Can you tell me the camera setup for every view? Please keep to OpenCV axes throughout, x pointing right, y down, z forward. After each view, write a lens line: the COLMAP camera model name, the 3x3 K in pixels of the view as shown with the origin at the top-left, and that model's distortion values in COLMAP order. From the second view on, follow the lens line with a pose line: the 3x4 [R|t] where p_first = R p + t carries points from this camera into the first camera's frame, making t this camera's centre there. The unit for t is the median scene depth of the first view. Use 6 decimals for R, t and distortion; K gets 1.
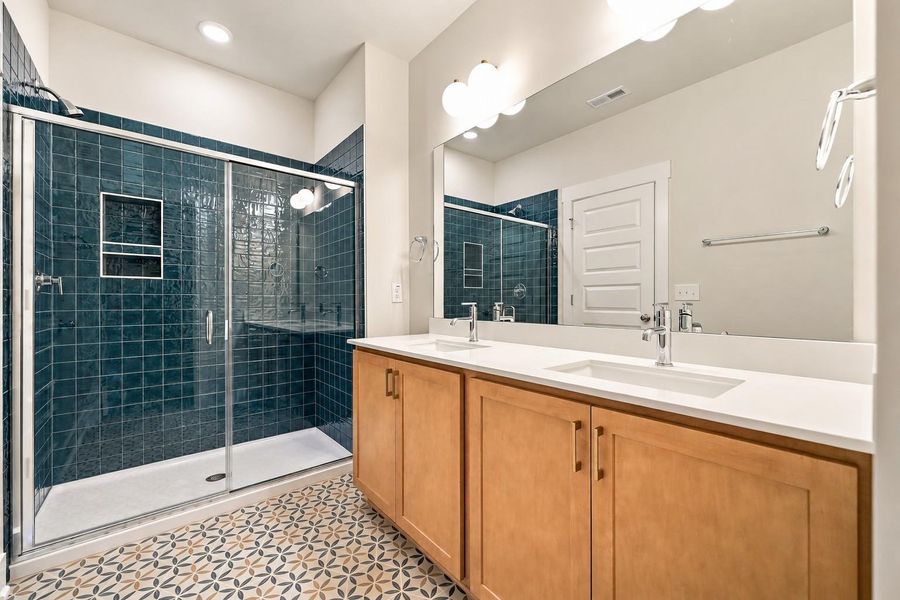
lens RADIAL K [[361.9, 0, 458.4], [0, 361.9, 300.6], [0, 0, 1]] dist [0.001636, -0.000194]
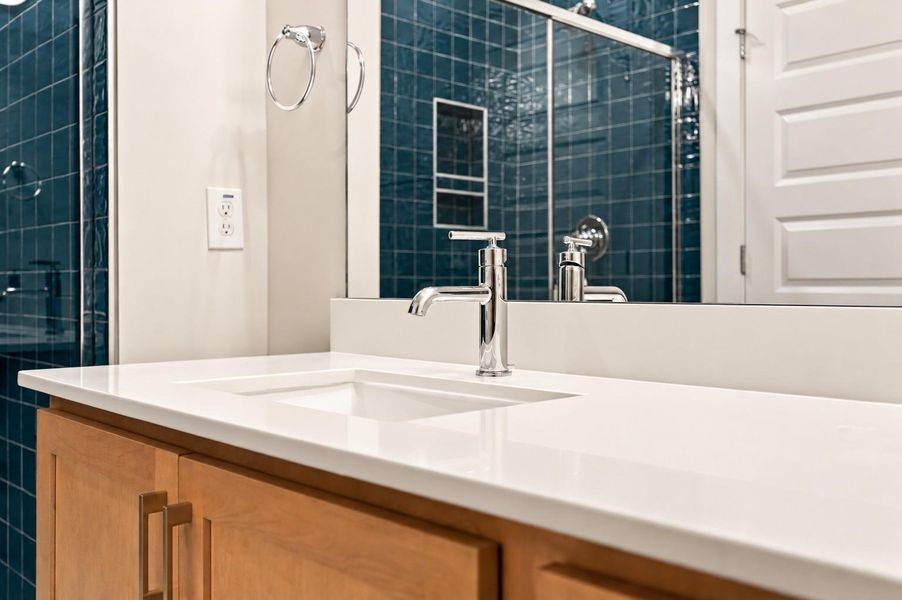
lens RADIAL K [[839.3, 0, 445.3], [0, 839.3, 293.9], [0, 0, 1]] dist [0.018121, 0.000000]
pose [[0.999093, -0.000811, 0.042574, -0.016687], [0.000309, 0.999930, 0.011800, 0.034925], [-0.042580, -0.011776, 0.999024, 0.299386]]
